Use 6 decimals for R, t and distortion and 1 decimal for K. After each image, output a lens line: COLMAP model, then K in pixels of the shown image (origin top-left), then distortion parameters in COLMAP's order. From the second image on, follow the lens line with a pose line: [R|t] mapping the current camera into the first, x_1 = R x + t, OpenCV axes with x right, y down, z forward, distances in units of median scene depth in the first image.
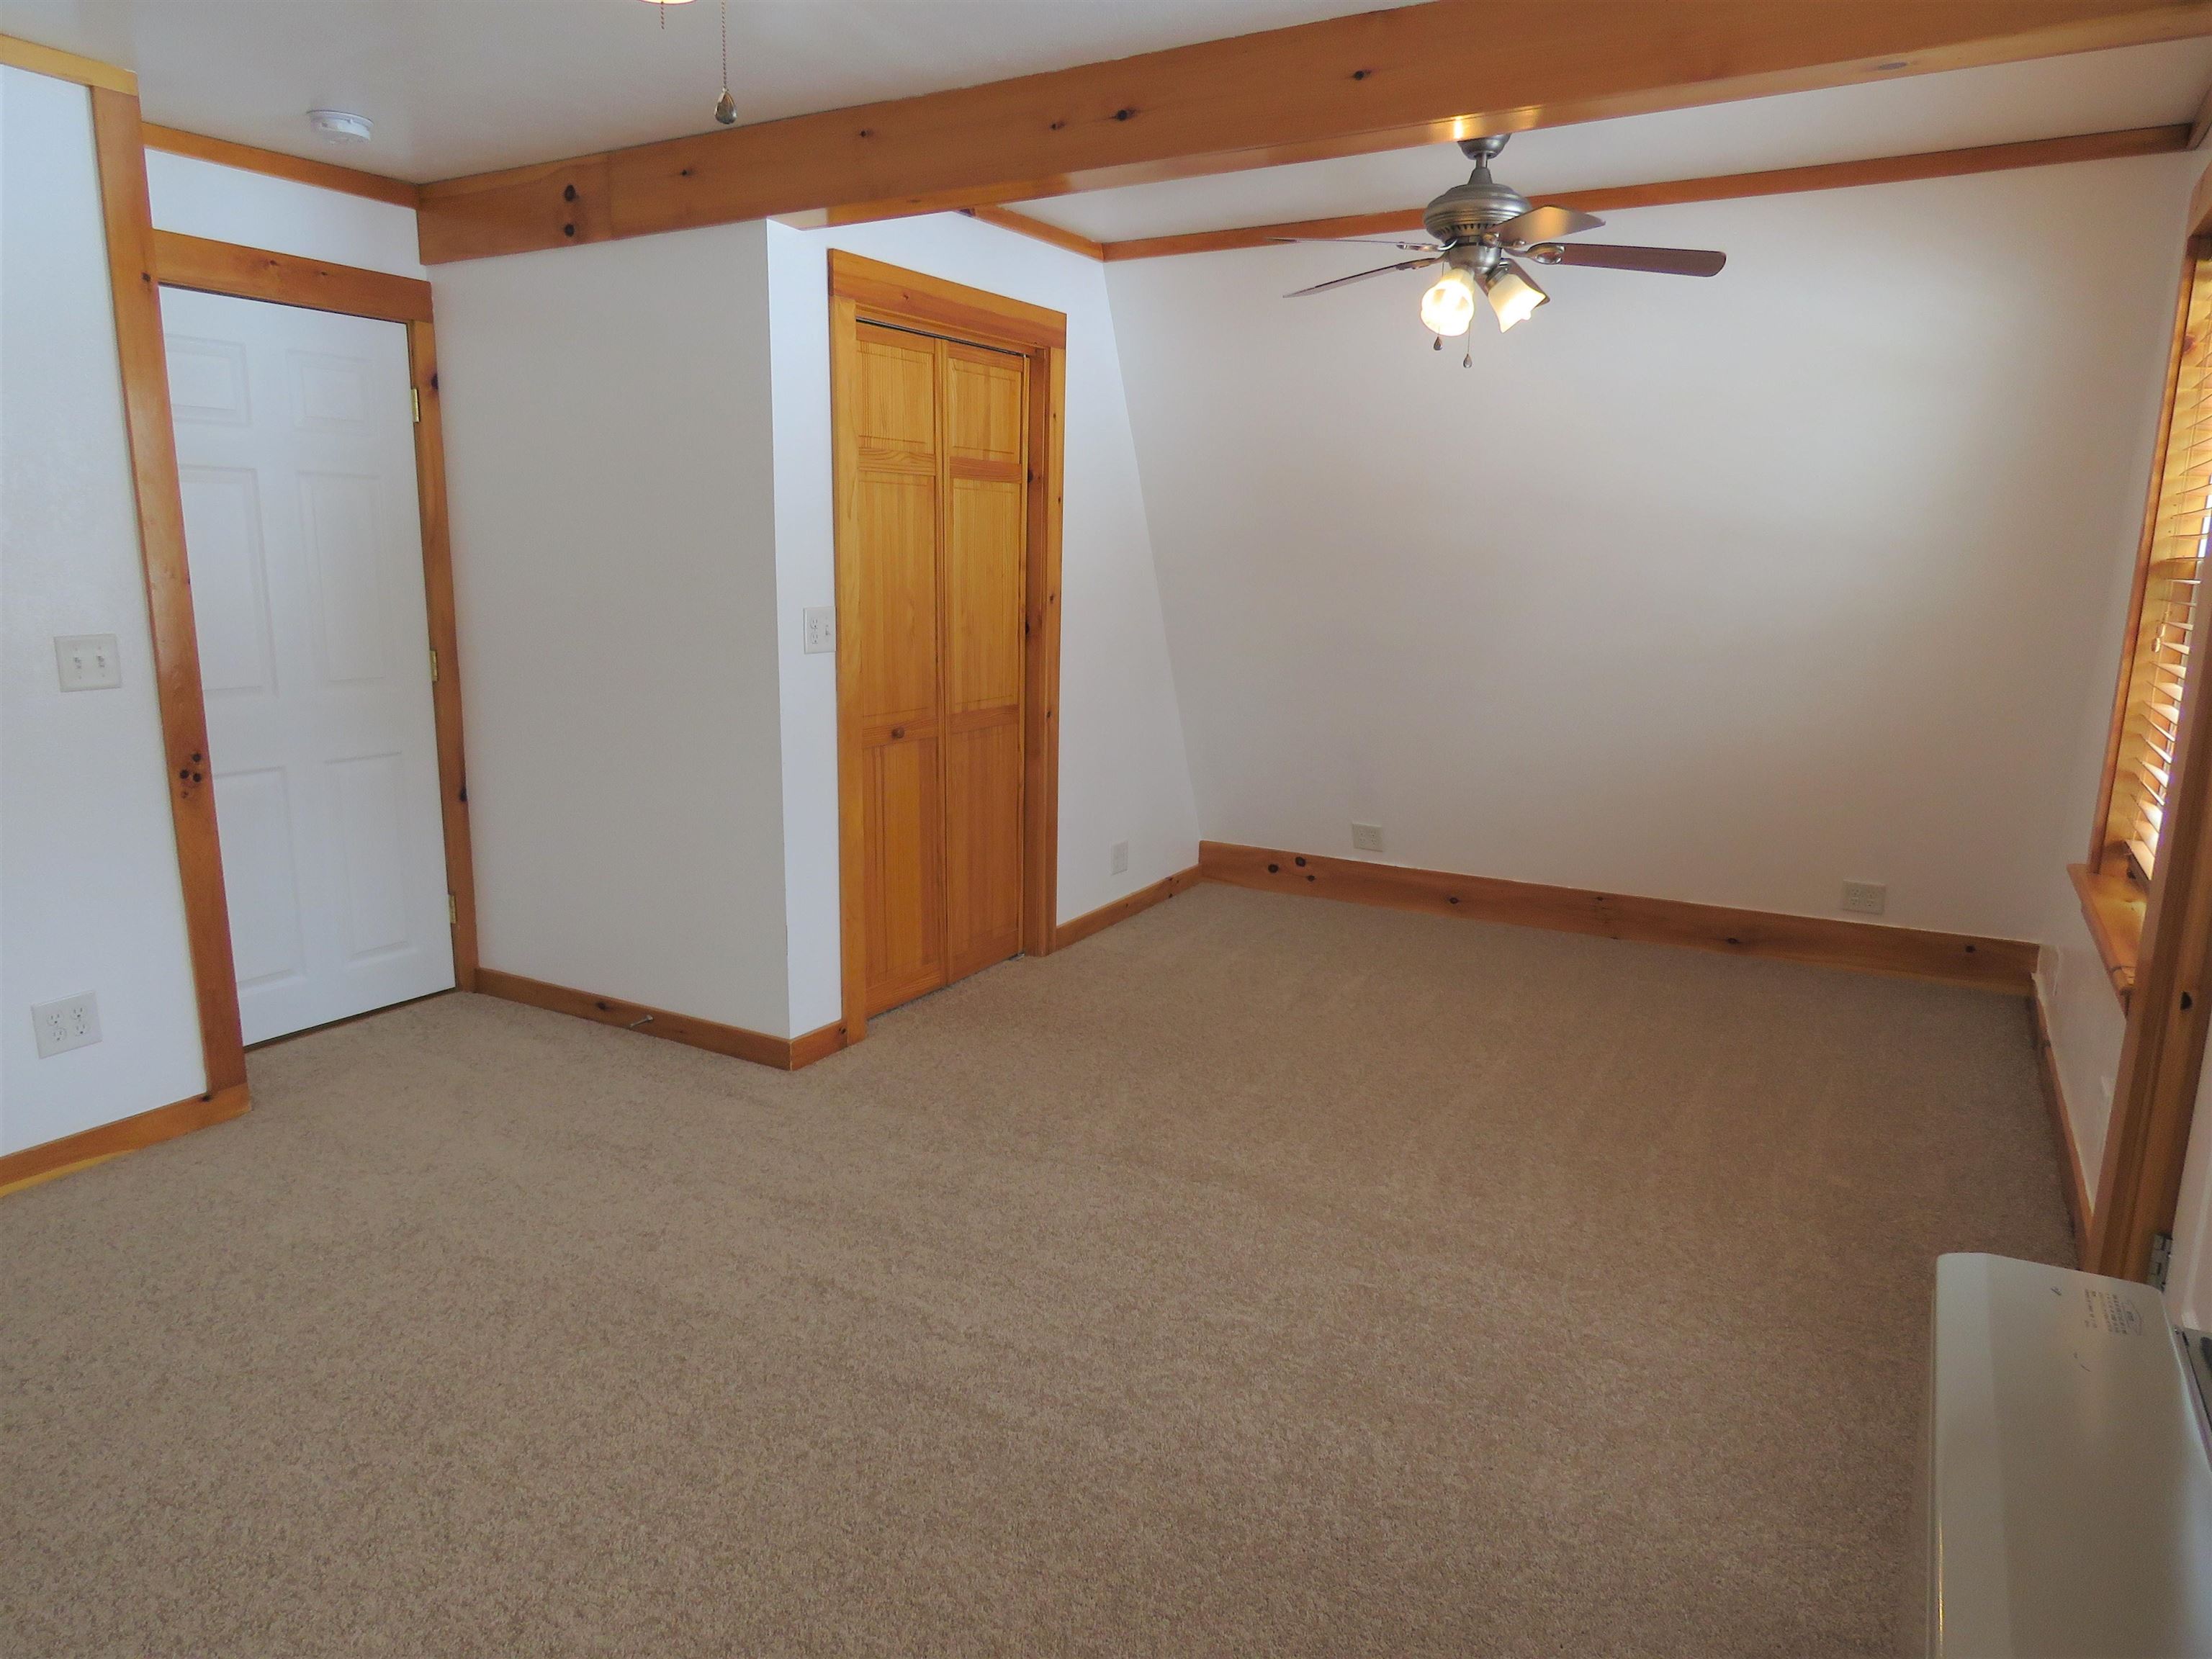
lens RADIAL K [[1419.6, 0, 1106.0], [0, 1419.6, 829.5], [0, 0, 1]] dist [0.002321, 0.002719]
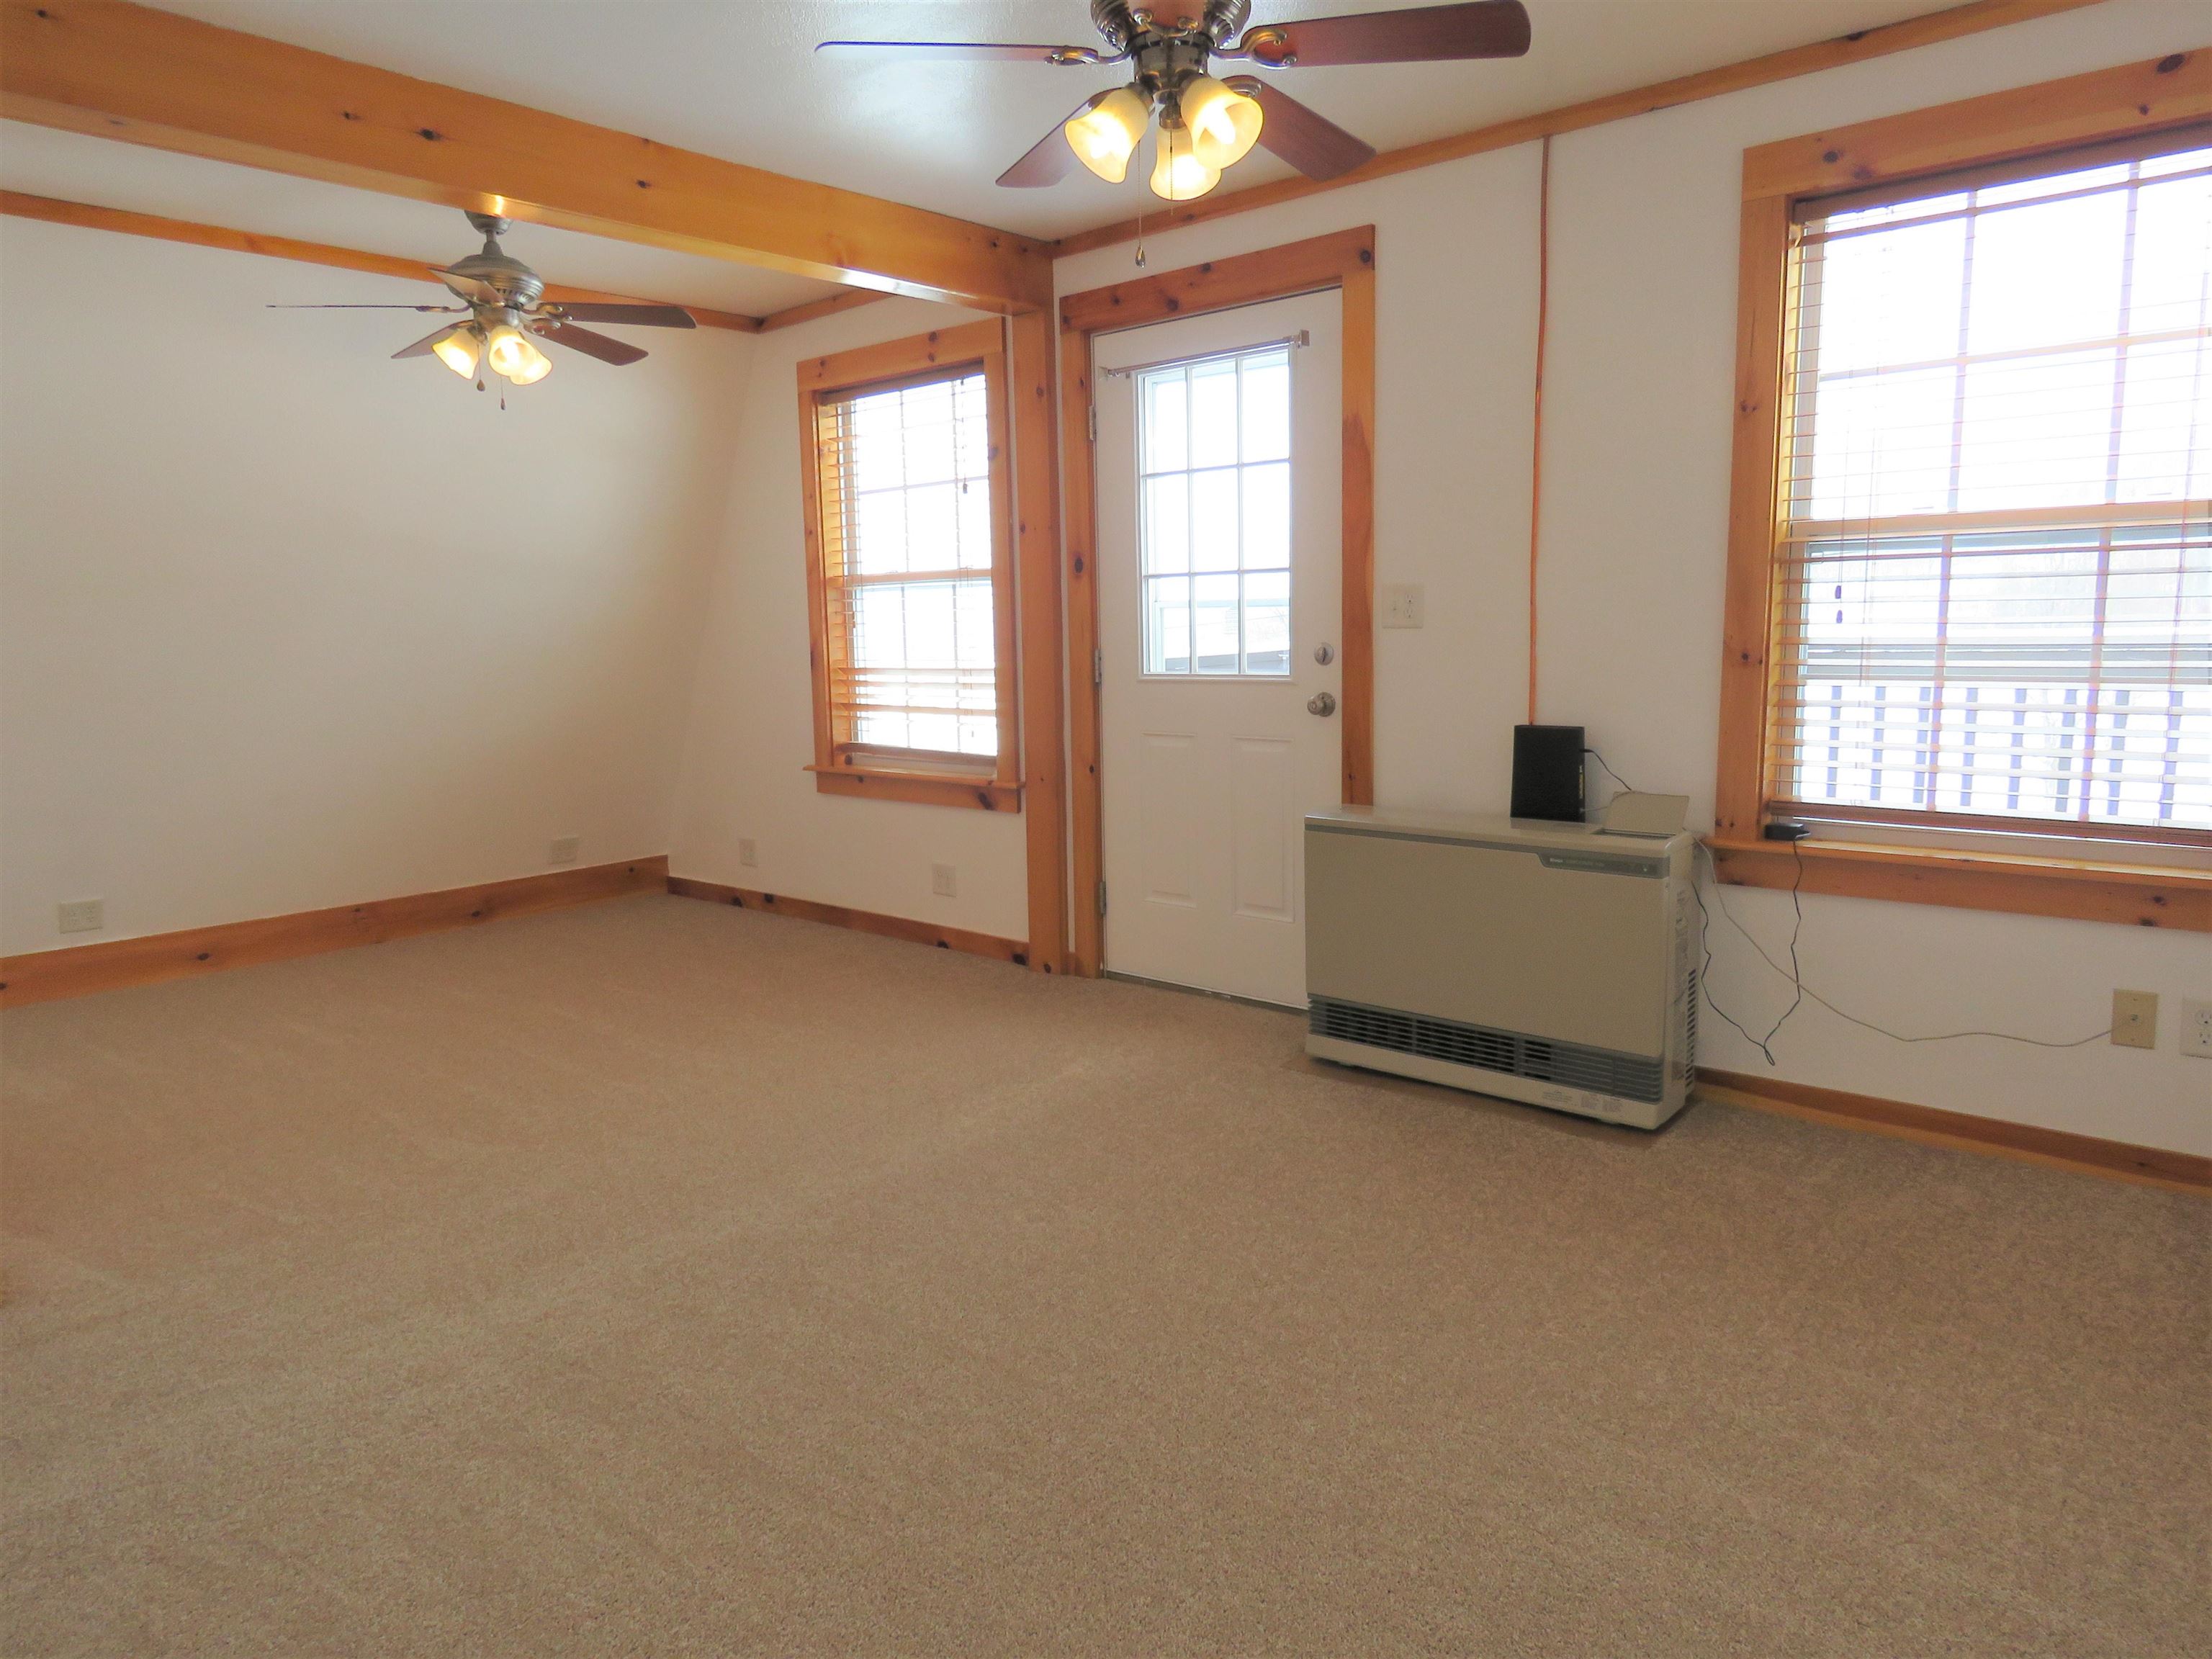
lens RADIAL K [[1419.6, 0, 1106.0], [0, 1419.6, 829.5], [0, 0, 1]] dist [0.002321, 0.002719]
pose [[0.195892, -0.159944, 0.967494, -0.752952], [0.210858, 0.970401, 0.117731, -0.022614], [-0.957687, 0.180942, 0.223820, 0.298563]]
